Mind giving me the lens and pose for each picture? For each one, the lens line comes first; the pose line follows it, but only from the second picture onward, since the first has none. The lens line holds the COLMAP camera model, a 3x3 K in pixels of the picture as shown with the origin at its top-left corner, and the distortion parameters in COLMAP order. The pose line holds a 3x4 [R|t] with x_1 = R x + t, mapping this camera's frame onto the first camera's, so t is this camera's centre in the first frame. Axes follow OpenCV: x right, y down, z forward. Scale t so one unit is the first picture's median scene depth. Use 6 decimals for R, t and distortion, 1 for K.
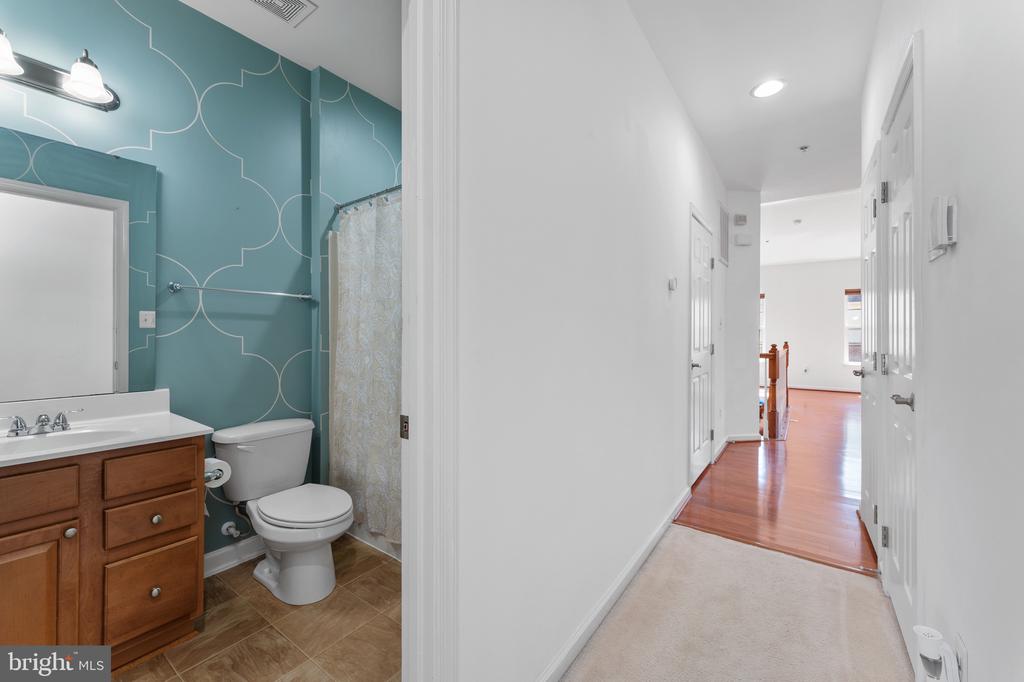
lens RADIAL K [[410.8, 0, 502.7], [0, 410.8, 336.0], [0, 0, 1]] dist [0.004655, -0.001240]
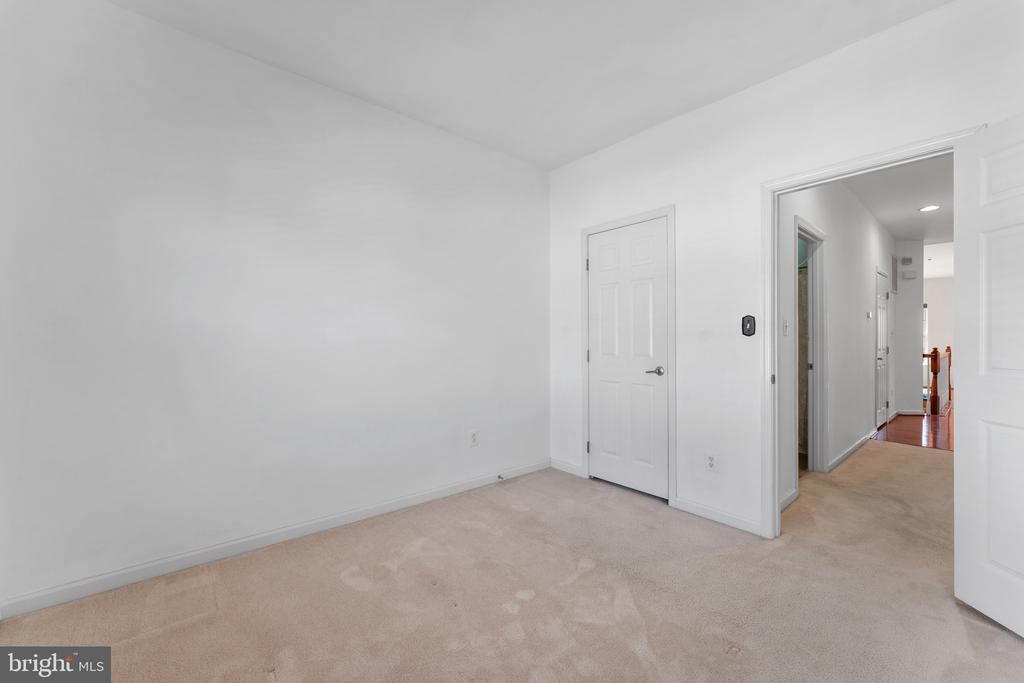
lens RADIAL K [[410.8, 0, 512.9], [0, 410.8, 343.0], [0, 0, 1]] dist [0.004655, -0.001240]
pose [[0.975385, -0.002430, -0.220496, -0.490229], [0.002896, 0.999994, 0.001792, -0.002856], [0.220490, -0.002386, 0.975386, -0.774228]]
